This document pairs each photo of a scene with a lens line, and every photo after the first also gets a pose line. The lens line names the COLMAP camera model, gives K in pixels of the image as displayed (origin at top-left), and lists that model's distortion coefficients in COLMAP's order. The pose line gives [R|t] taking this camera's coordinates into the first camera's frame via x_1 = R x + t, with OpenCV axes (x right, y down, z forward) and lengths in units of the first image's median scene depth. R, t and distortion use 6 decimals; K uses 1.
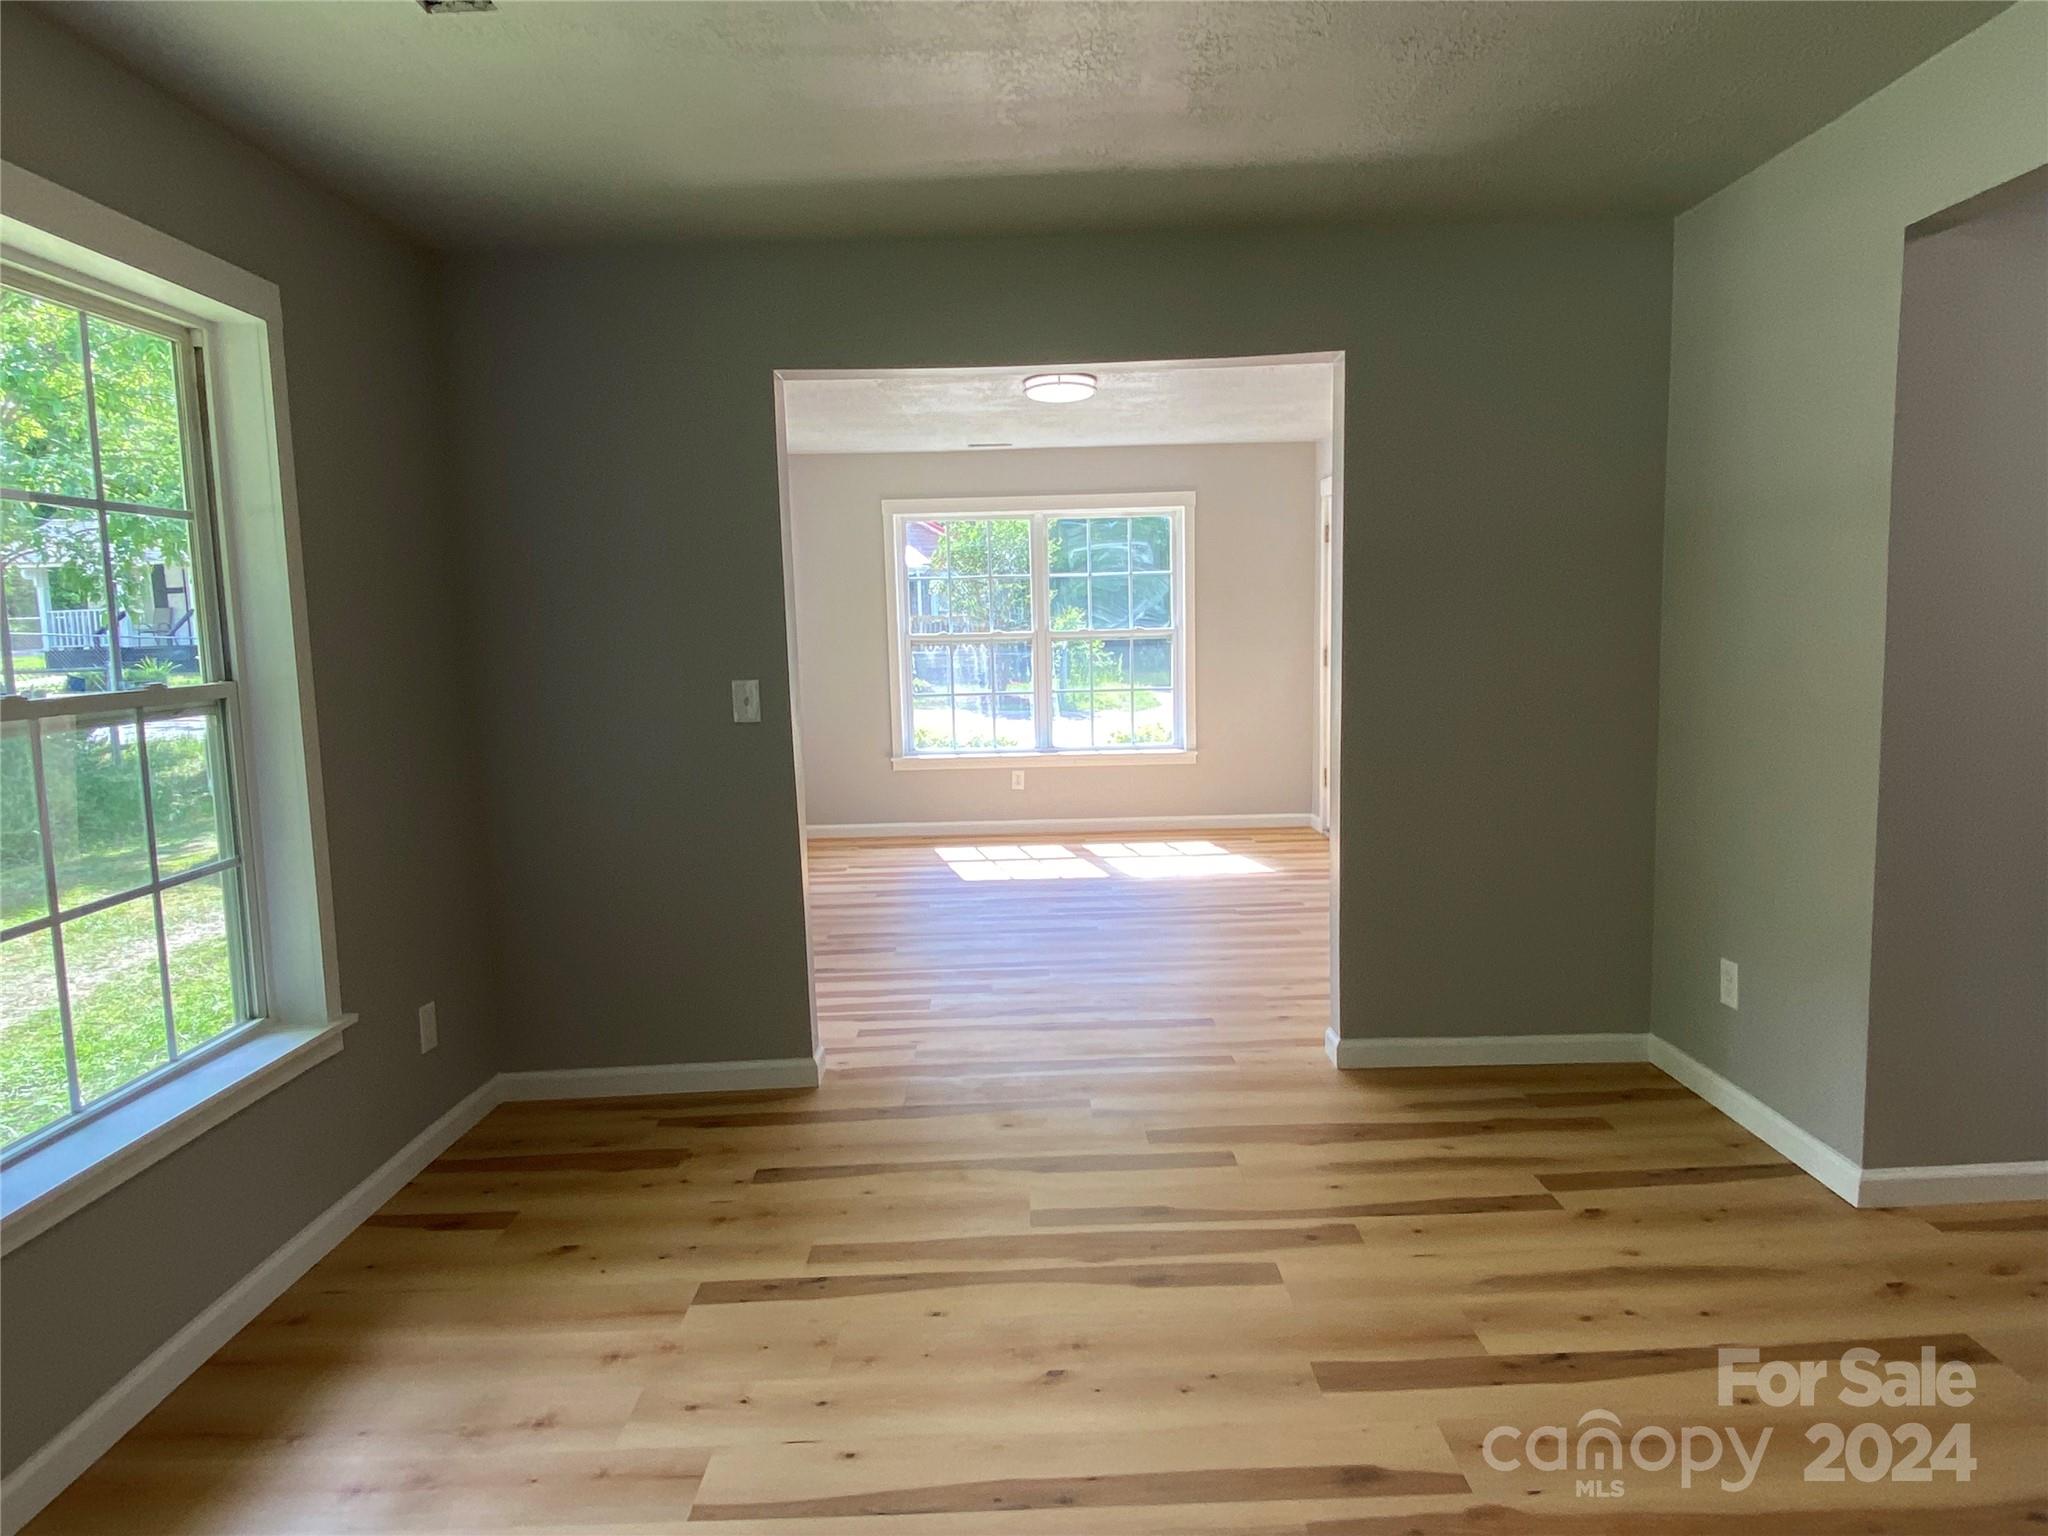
lens RADIAL K [[1226.1, 0, 1015.4], [0, 1226.1, 769.1], [0, 0, 1]] dist [0.042071, -0.000566]
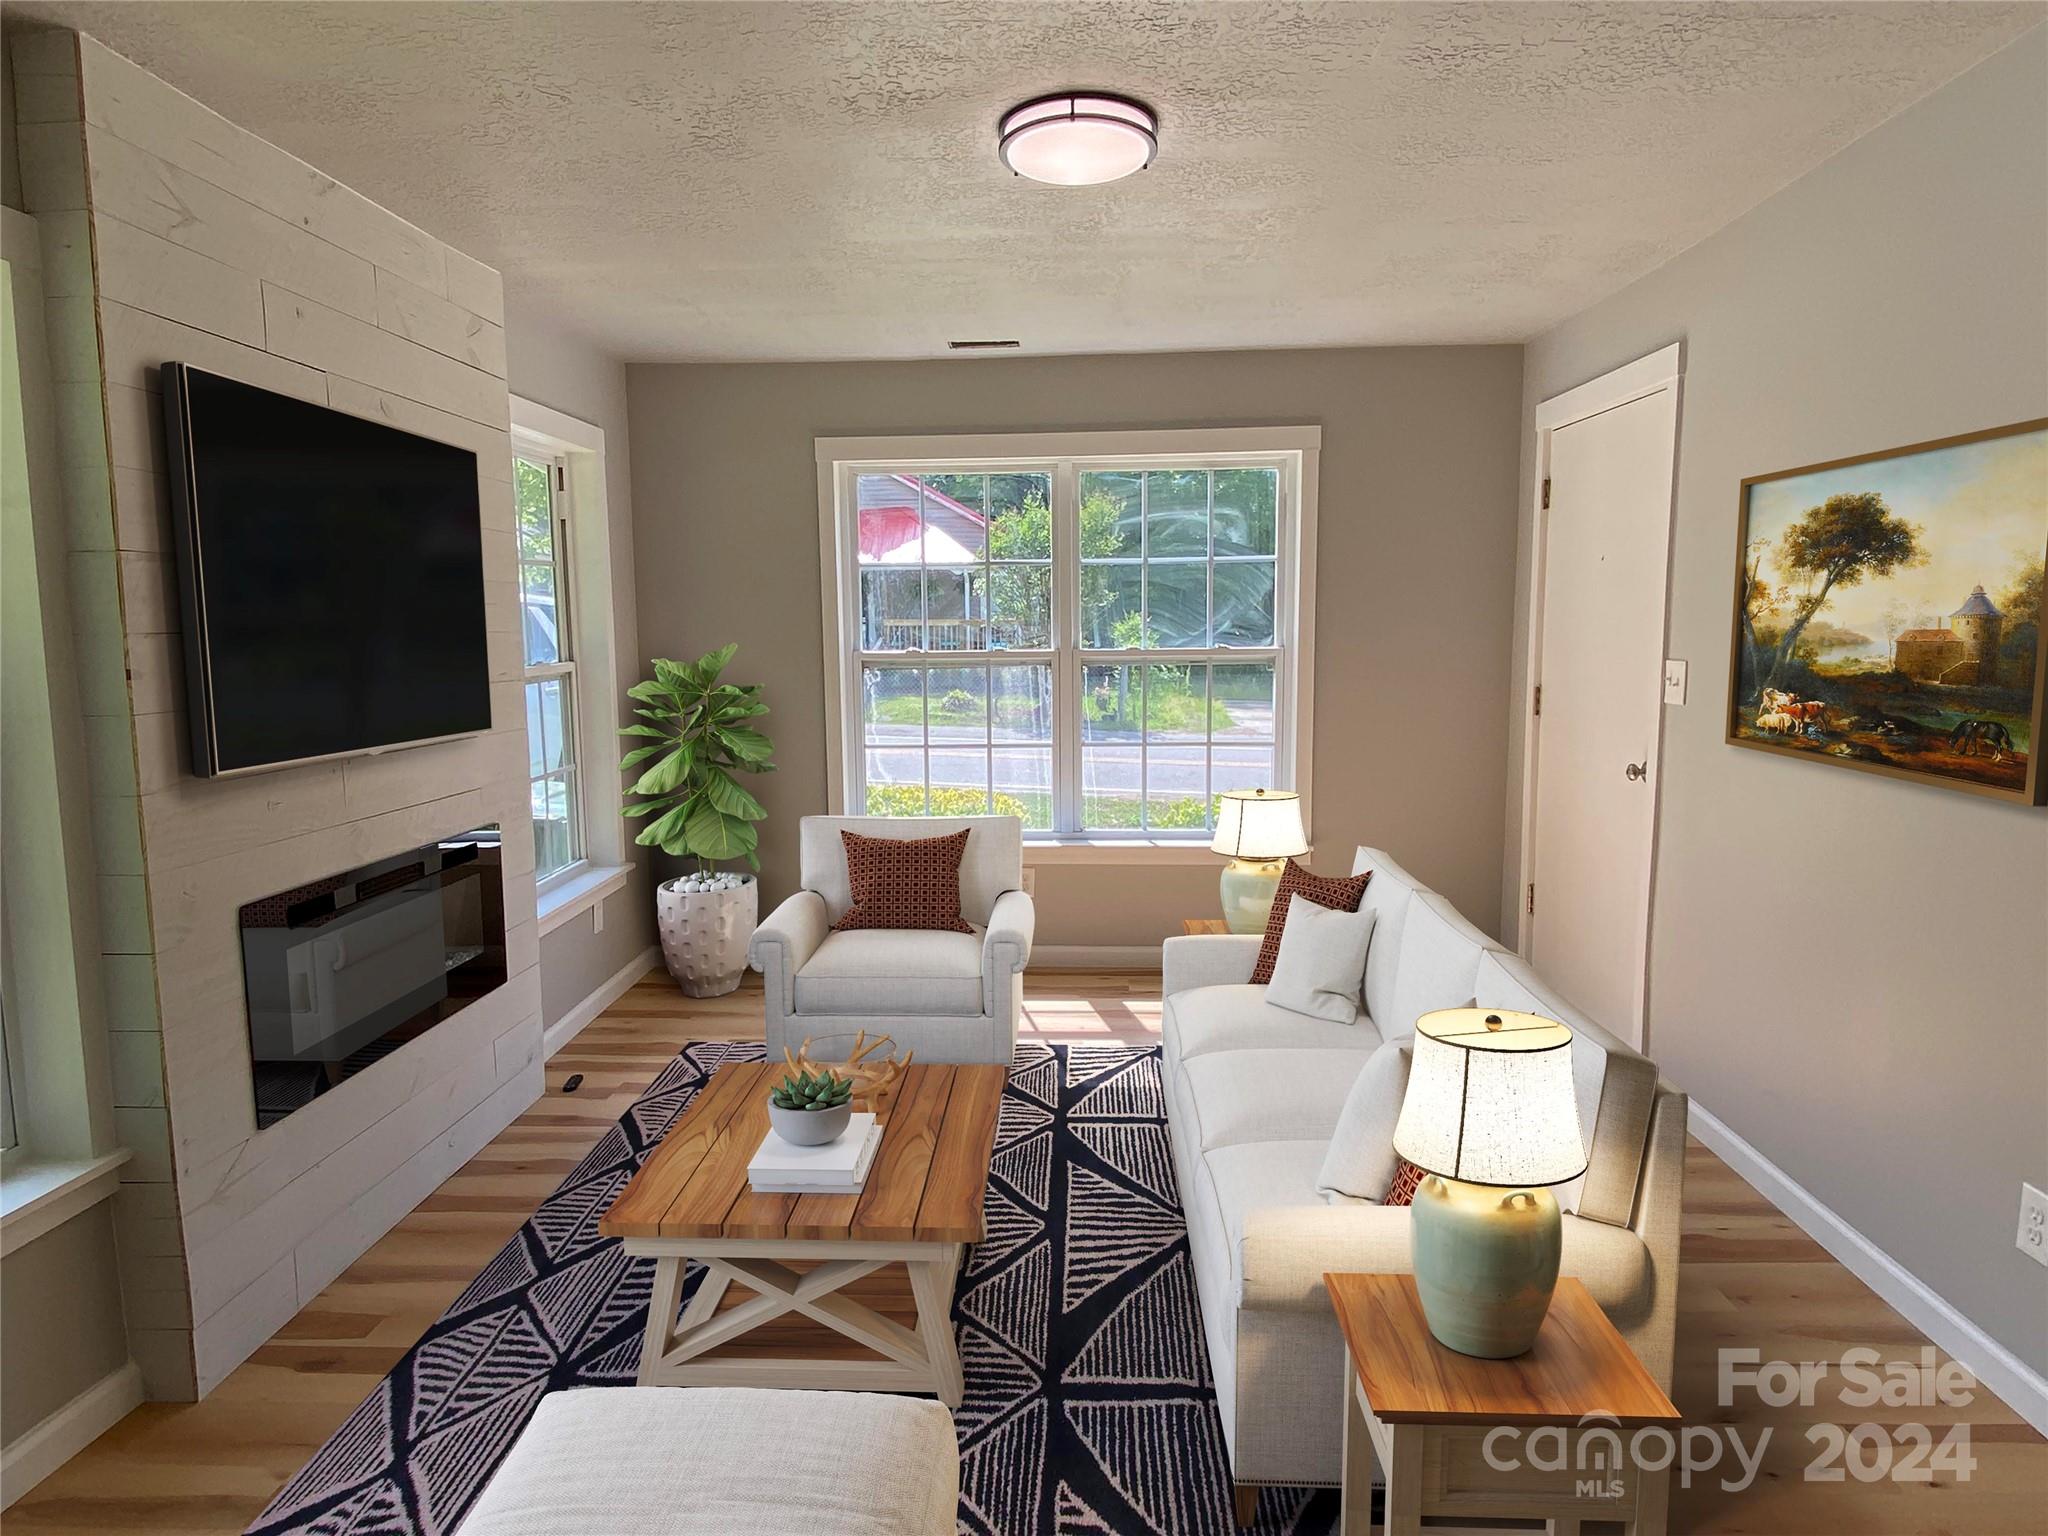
lens RADIAL K [[1226.1, 0, 1038.2], [0, 1226.1, 754.0], [0, 0, 1]] dist [0.042071, -0.000566]
pose [[0.998580, 0.019877, -0.049424, 0.038562], [-0.020762, 0.999632, -0.017447, -0.046933], [0.049059, 0.018449, 0.998625, 0.369738]]
